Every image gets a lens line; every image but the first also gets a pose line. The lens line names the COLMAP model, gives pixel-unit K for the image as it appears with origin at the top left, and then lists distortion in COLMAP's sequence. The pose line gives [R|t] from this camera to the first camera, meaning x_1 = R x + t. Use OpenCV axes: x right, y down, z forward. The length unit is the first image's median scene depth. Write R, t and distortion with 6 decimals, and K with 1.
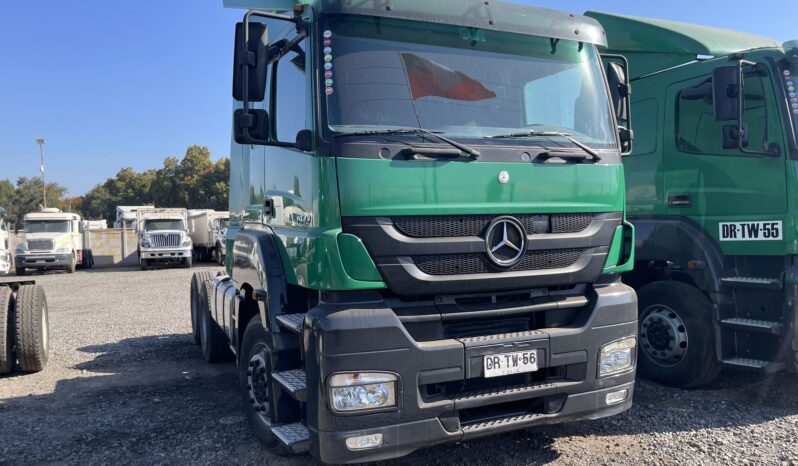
lens RADIAL K [[612.3, 0, 399.0], [0, 612.3, 233.0], [0, 0, 1]] dist [0.041852, -0.005172]
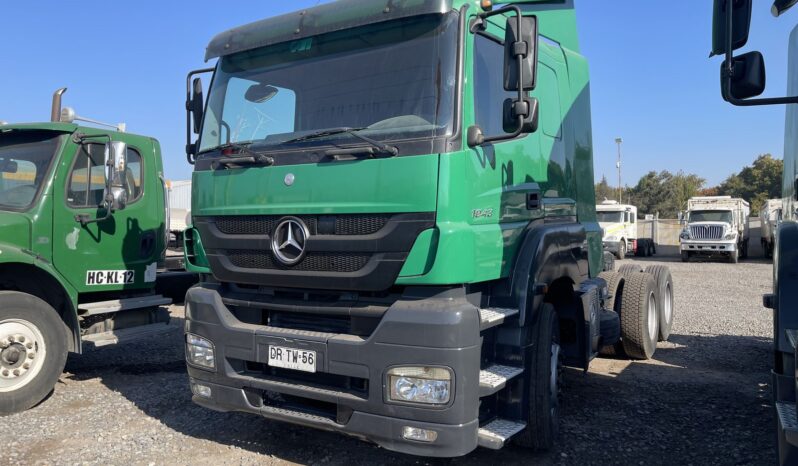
lens RADIAL K [[605.2, 0, 399.6], [0, 605.2, 227.9], [0, 0, 1]] dist [0.043064, -0.001595]
pose [[0.556608, 0.025458, -0.830385, 1.104690], [-0.018236, 0.999664, 0.018424, -0.029833], [0.830575, 0.004889, 0.556886, 0.566741]]
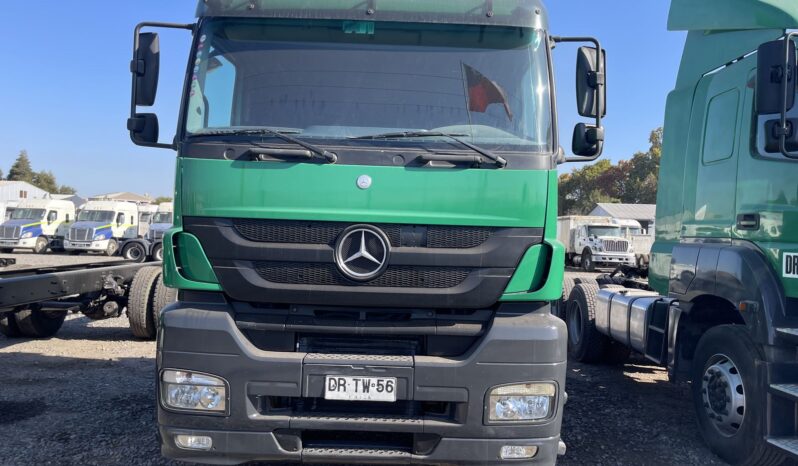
lens RADIAL K [[612.3, 0, 399.0], [0, 612.3, 233.0], [0, 0, 1]] dist [0.041852, -0.005172]
pose [[0.908961, 0.054770, -0.413269, 0.579706], [-0.059722, 0.998215, 0.000937, -0.018774], [0.412582, 0.023830, 0.910609, 0.194307]]
